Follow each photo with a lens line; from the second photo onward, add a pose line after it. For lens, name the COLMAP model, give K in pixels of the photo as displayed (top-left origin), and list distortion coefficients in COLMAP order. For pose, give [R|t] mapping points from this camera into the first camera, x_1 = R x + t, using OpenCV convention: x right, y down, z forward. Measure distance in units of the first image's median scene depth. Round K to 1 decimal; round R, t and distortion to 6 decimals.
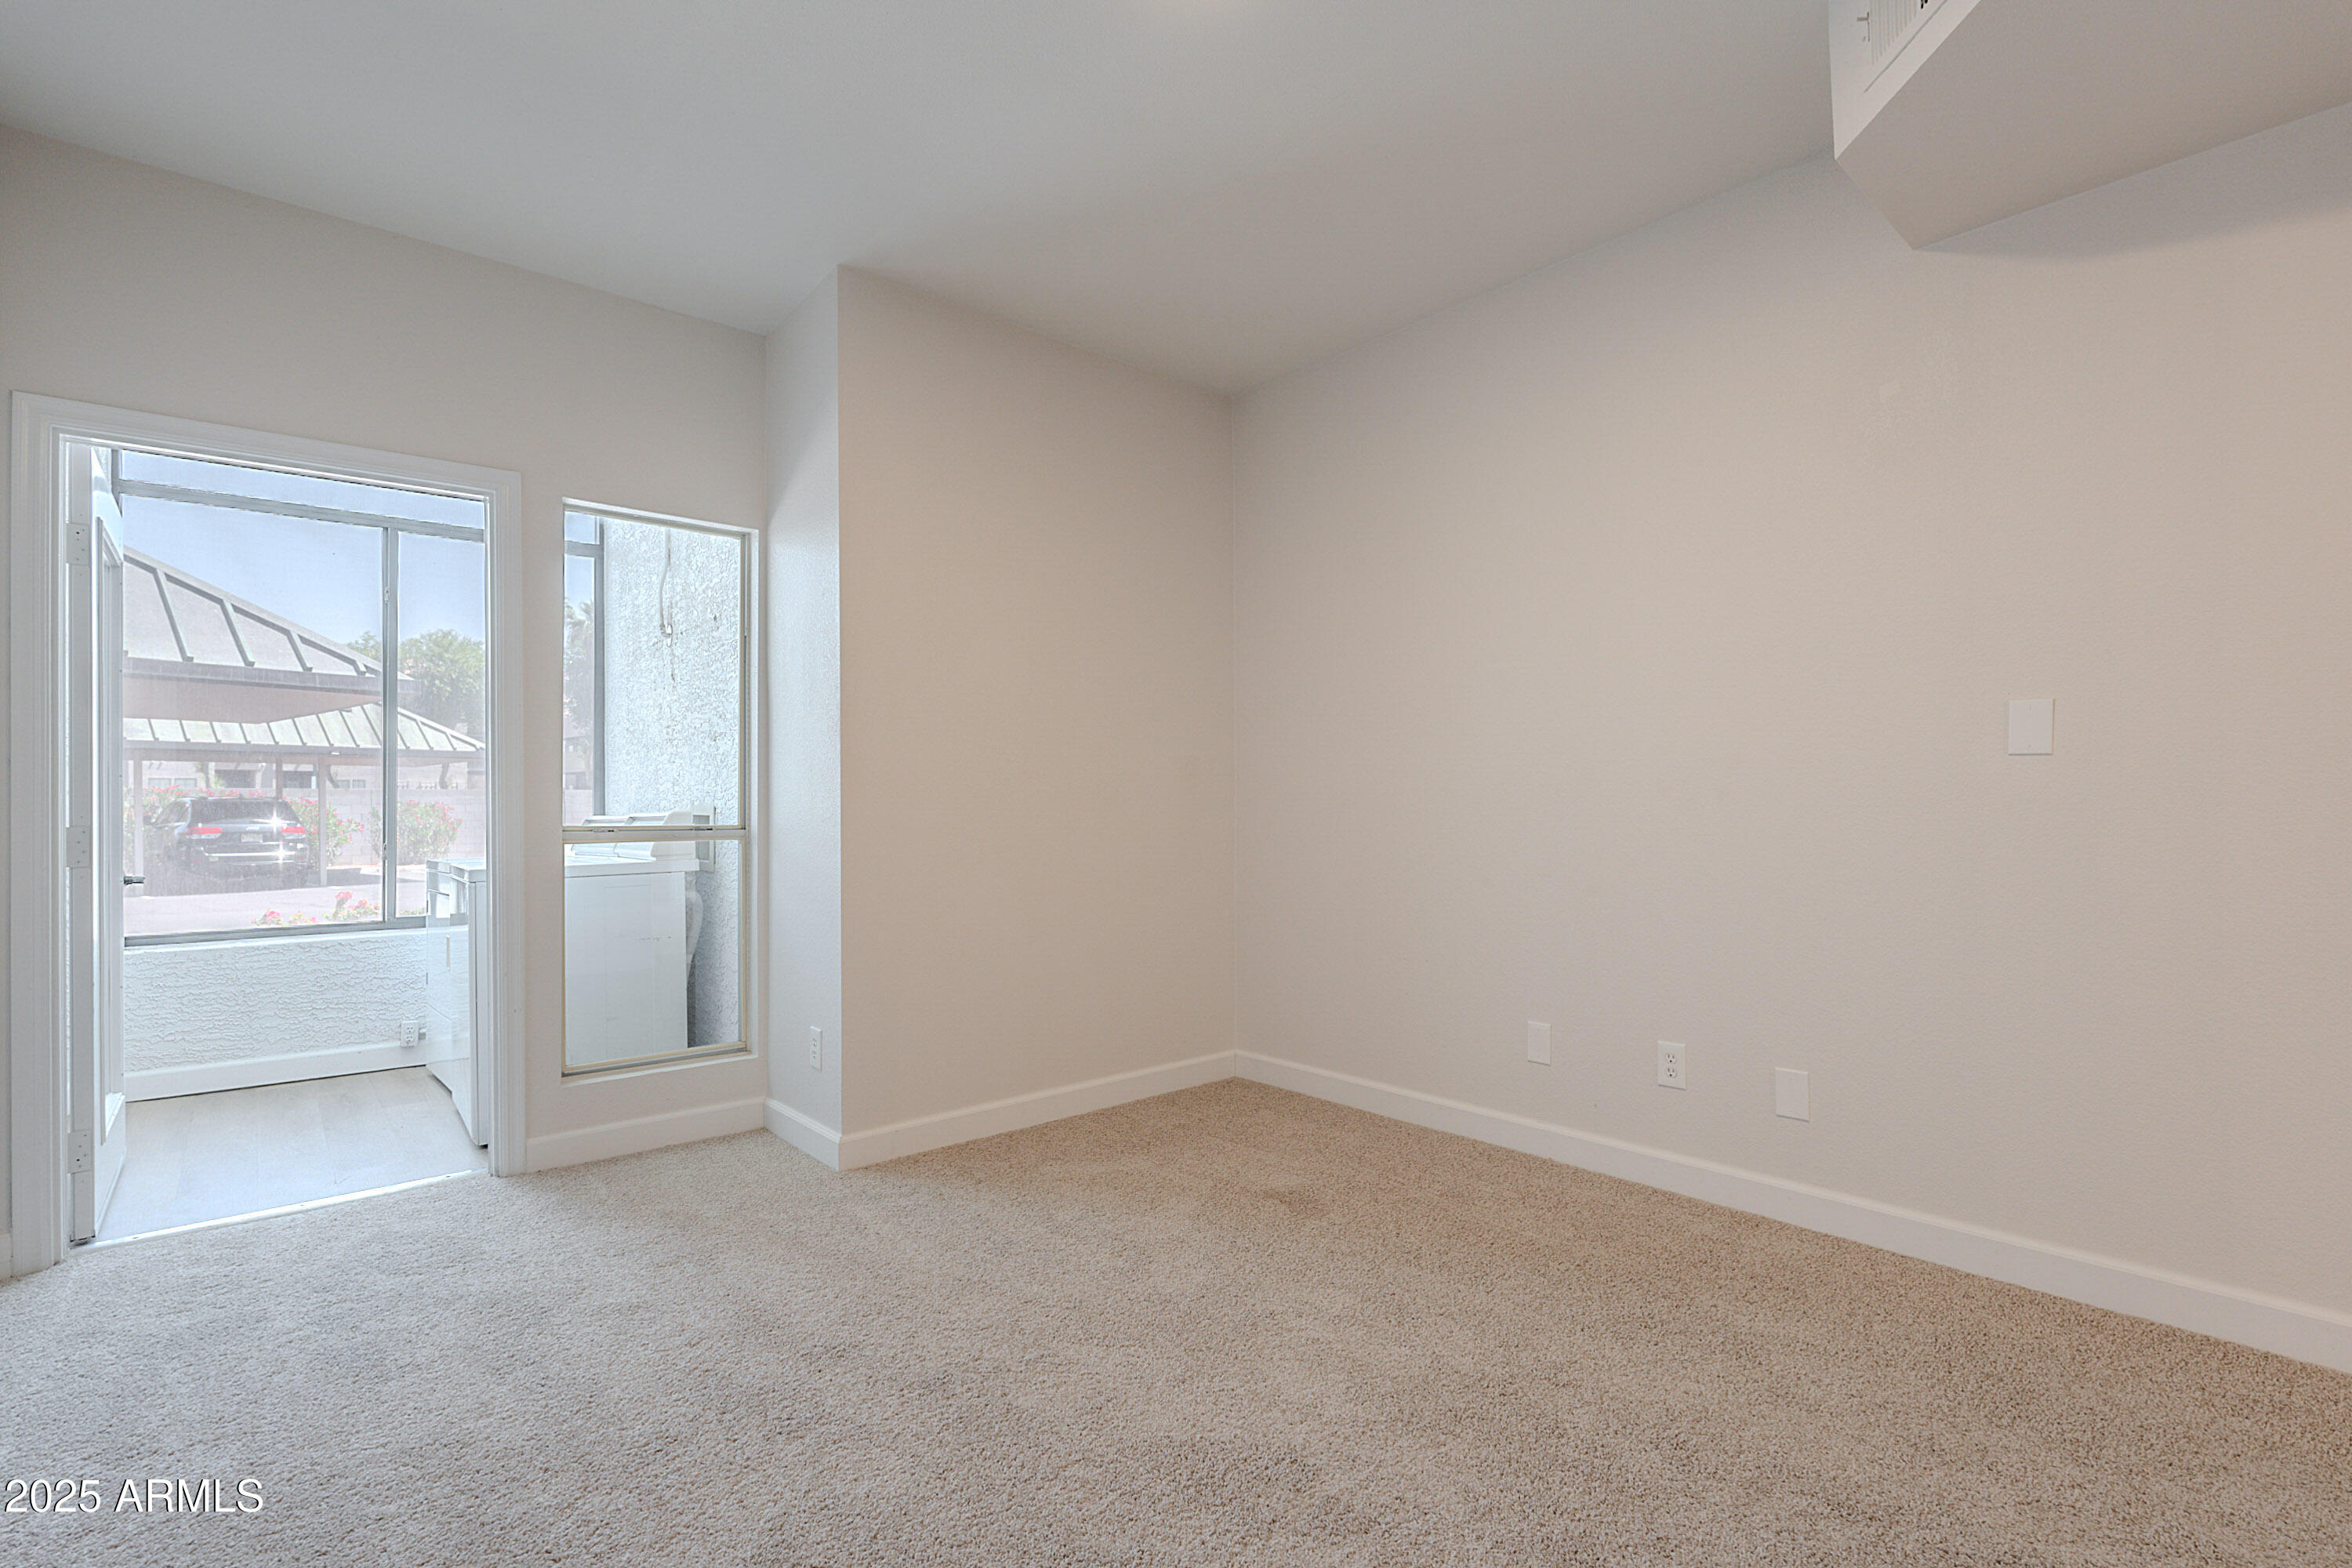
lens RADIAL K [[1060.6, 0, 1192.8], [0, 1060.6, 795.2], [0, 0, 1]] dist [0.000848, 0.000208]
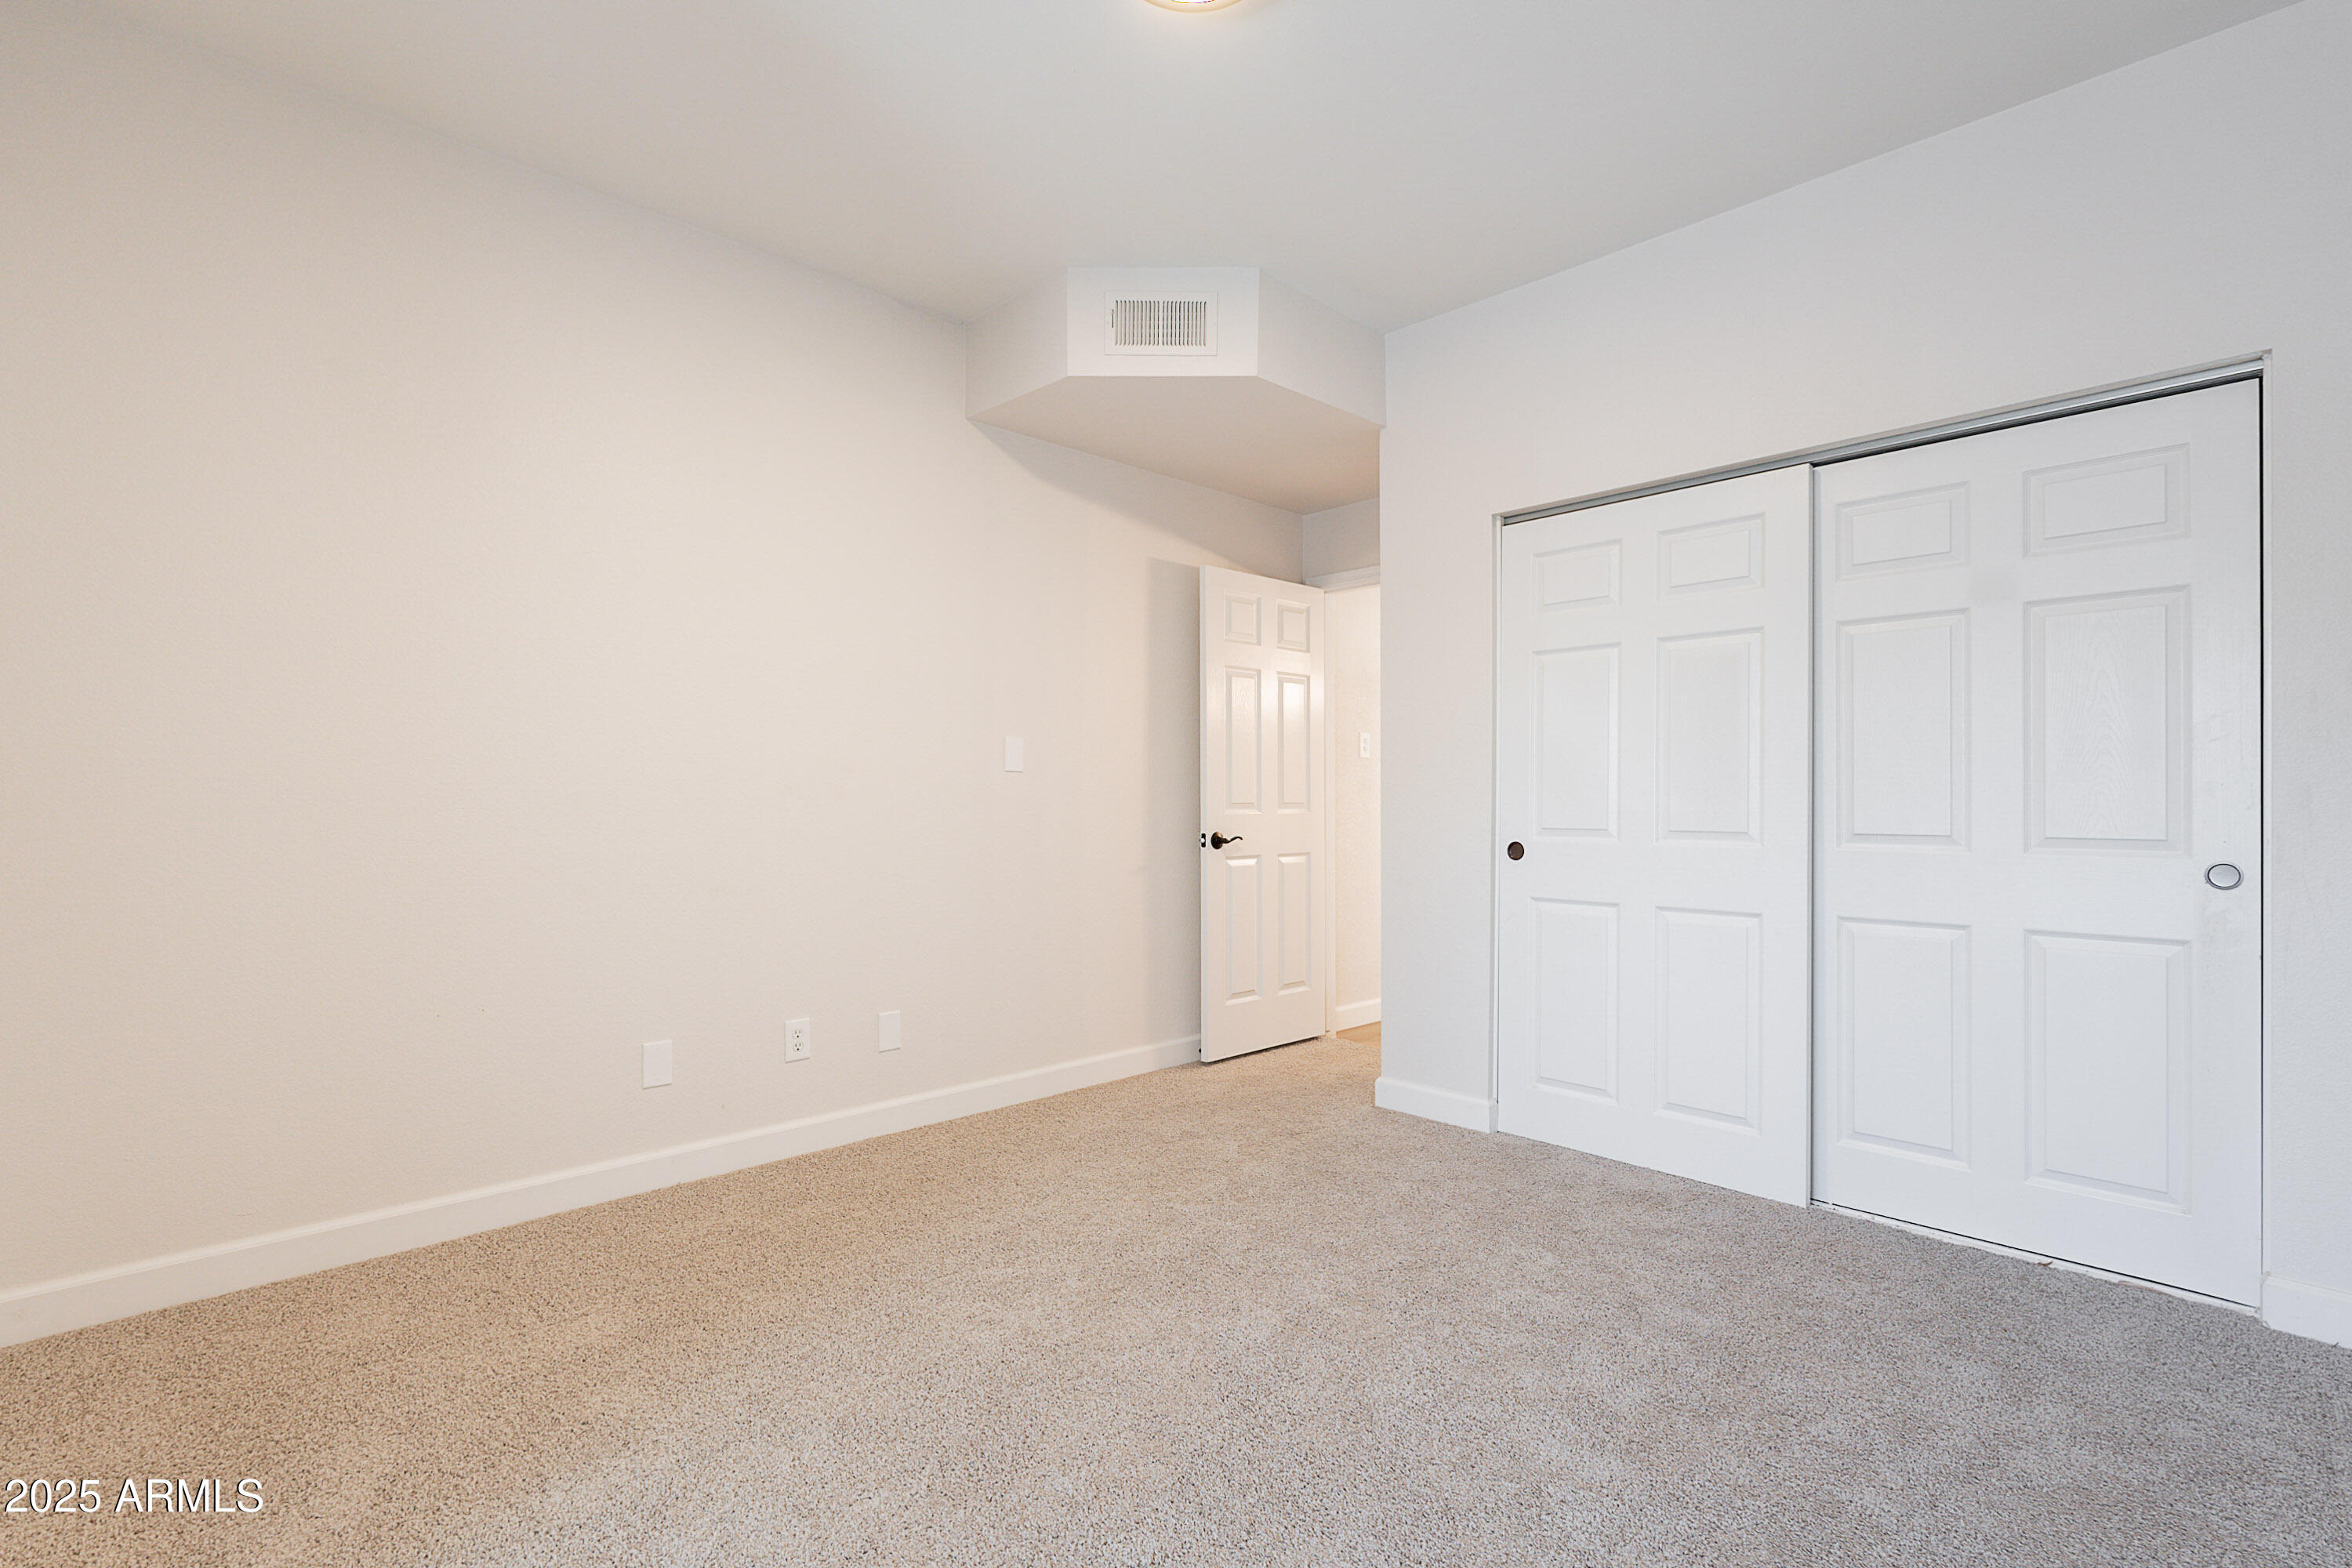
lens RADIAL K [[1060.6, 0, 1192.8], [0, 1060.6, 795.2], [0, 0, 1]] dist [0.000848, 0.000208]
pose [[-0.045791, 0.008867, 0.998912, -0.690164], [-0.013534, 0.999863, -0.009496, 0.007477], [-0.998859, -0.013954, -0.045665, 0.675031]]
